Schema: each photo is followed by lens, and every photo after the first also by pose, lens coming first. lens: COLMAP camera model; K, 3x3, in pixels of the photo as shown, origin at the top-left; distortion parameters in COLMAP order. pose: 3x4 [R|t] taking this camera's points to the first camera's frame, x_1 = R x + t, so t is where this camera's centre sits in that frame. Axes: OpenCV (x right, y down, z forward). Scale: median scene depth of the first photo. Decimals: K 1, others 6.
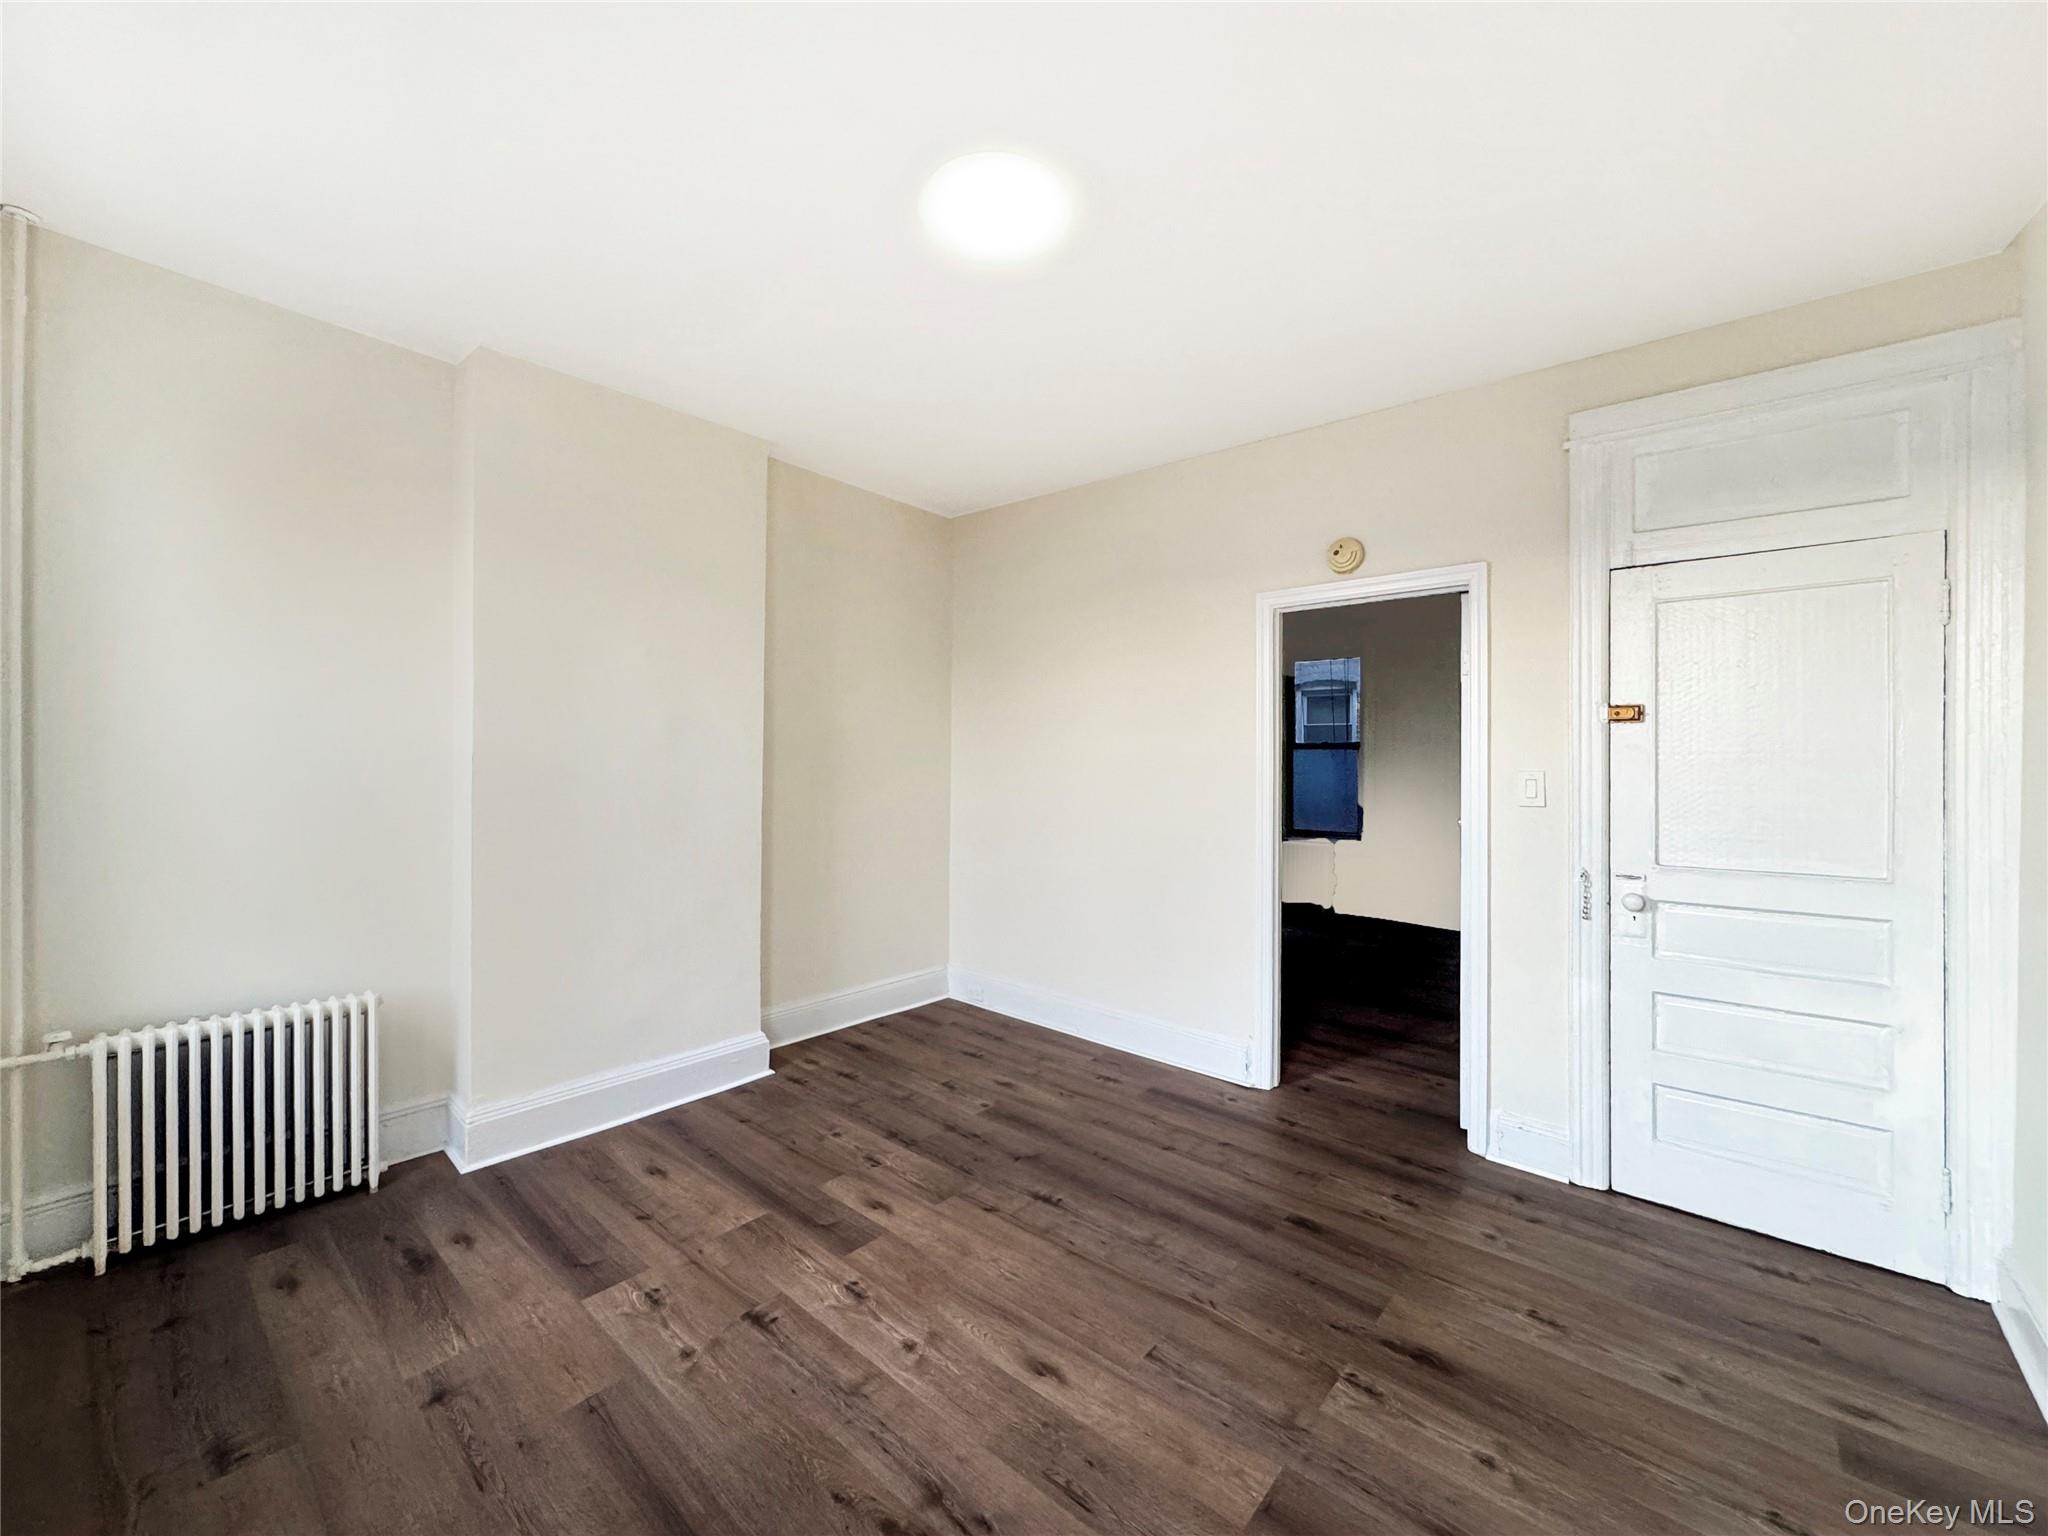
lens RADIAL K [[836.8, 0, 1026.9], [0, 836.8, 760.8], [0, 0, 1]] dist [-0.001127, -0.000017]
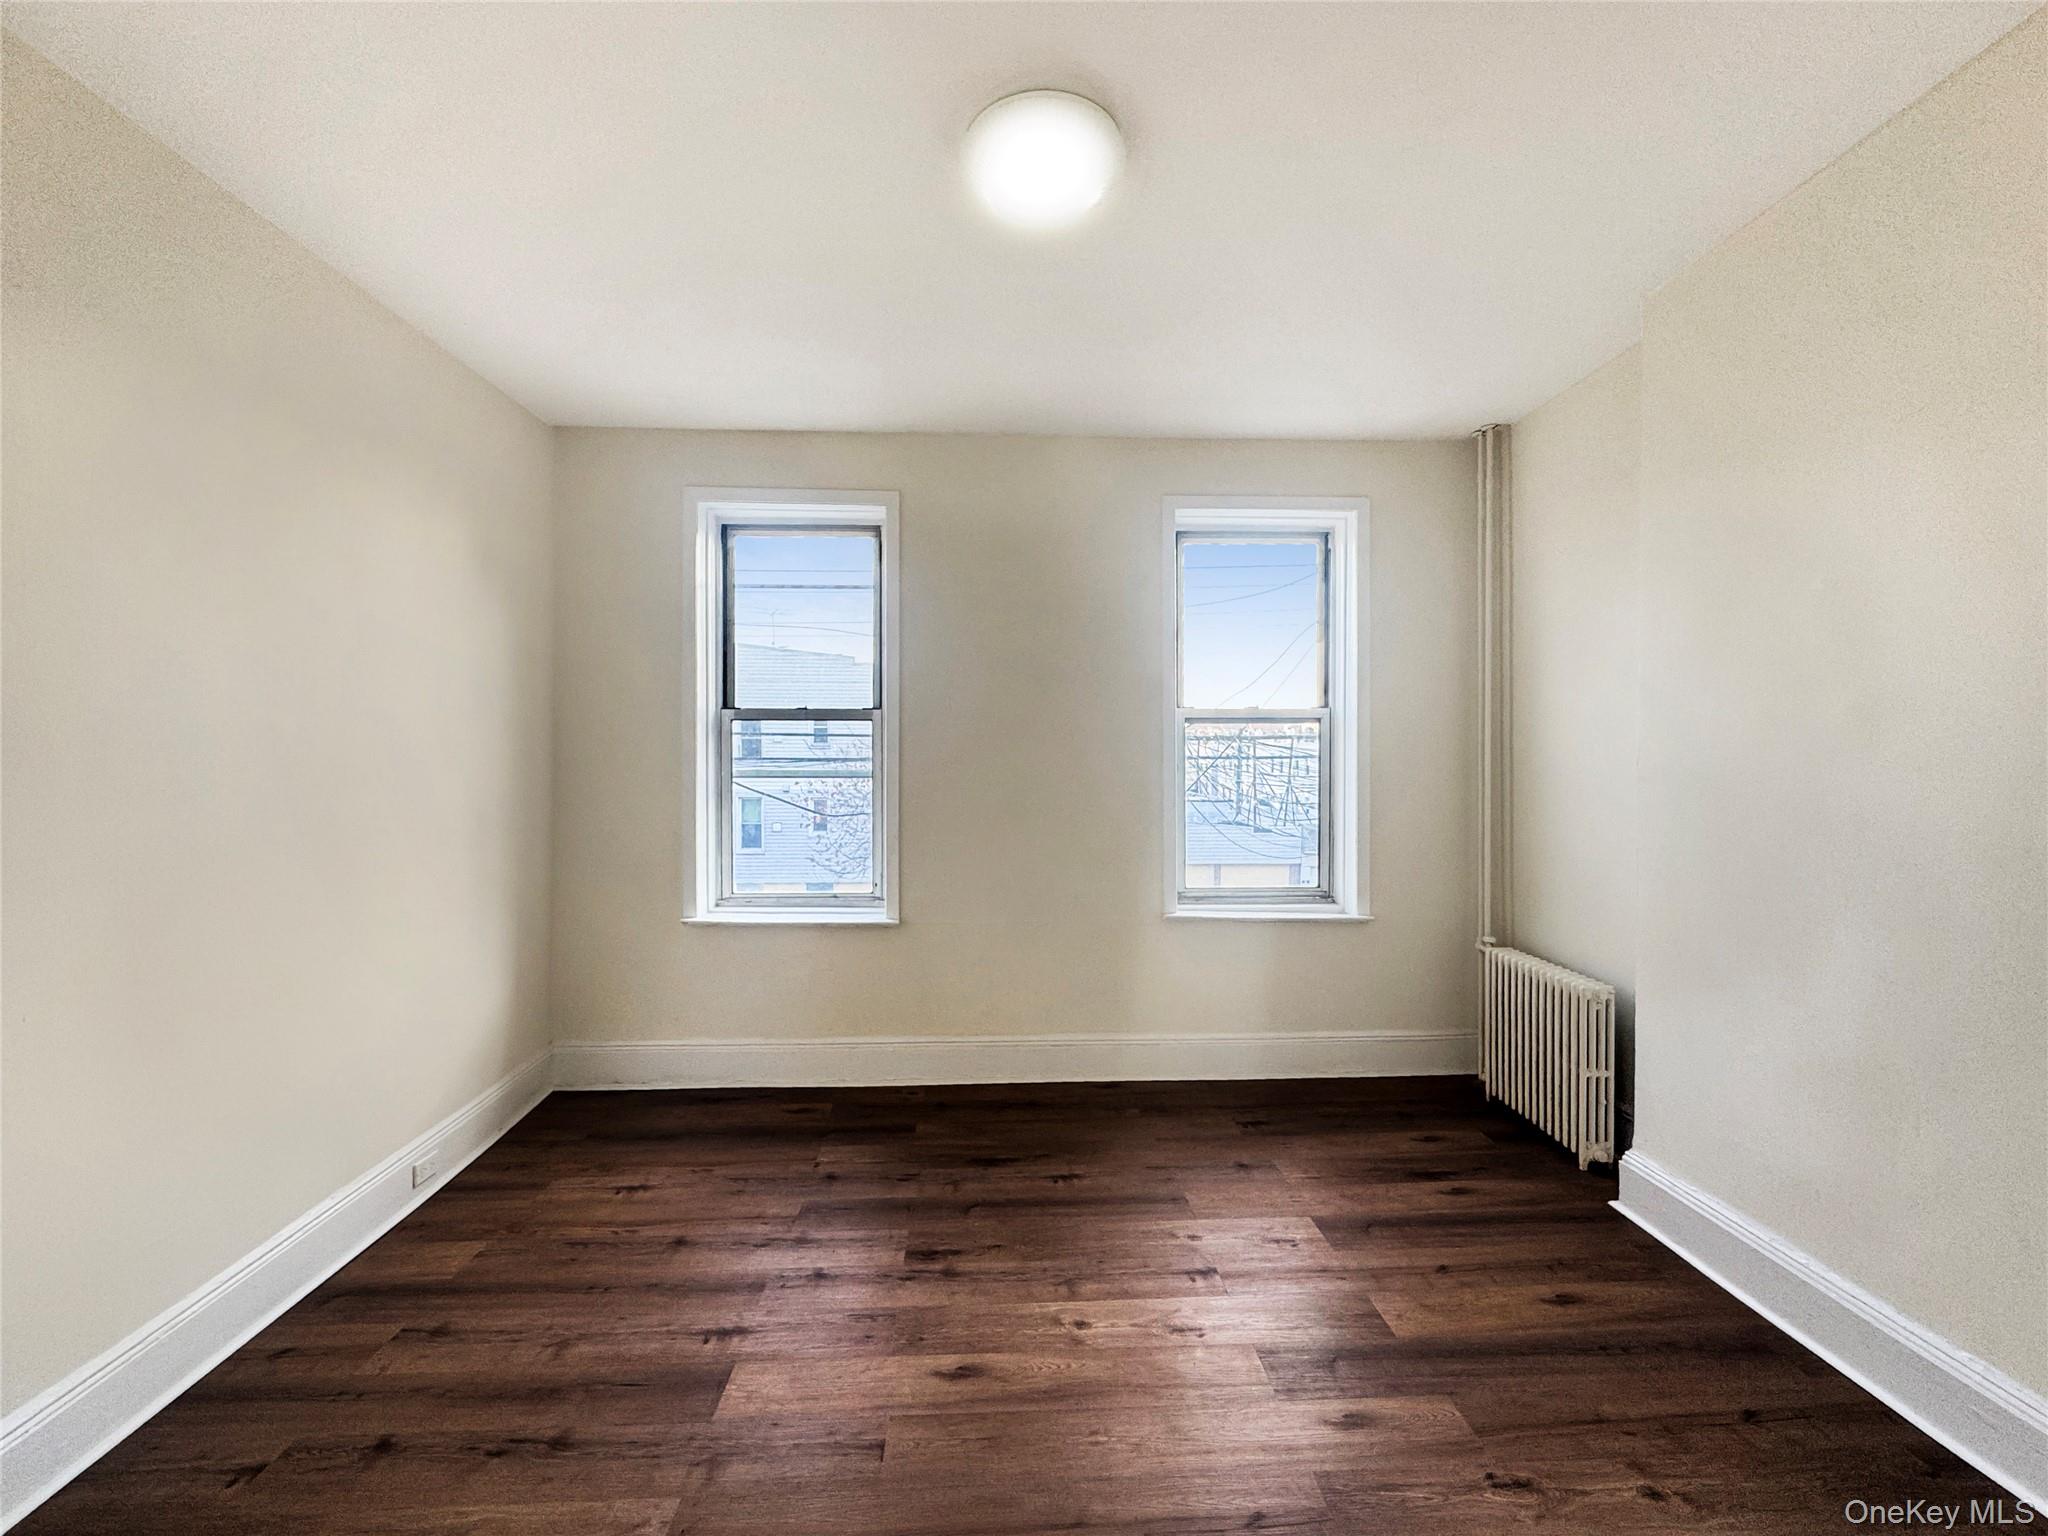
lens RADIAL K [[836.8, 0, 1030.2], [0, 836.8, 769.3], [0, 0, 1]] dist [-0.001127, -0.000017]
pose [[-0.725271, -0.000189, -0.688463, 0.632858], [-0.005809, 0.999966, 0.005845, 0.002560], [0.688439, 0.008238, -0.725248, 1.733363]]
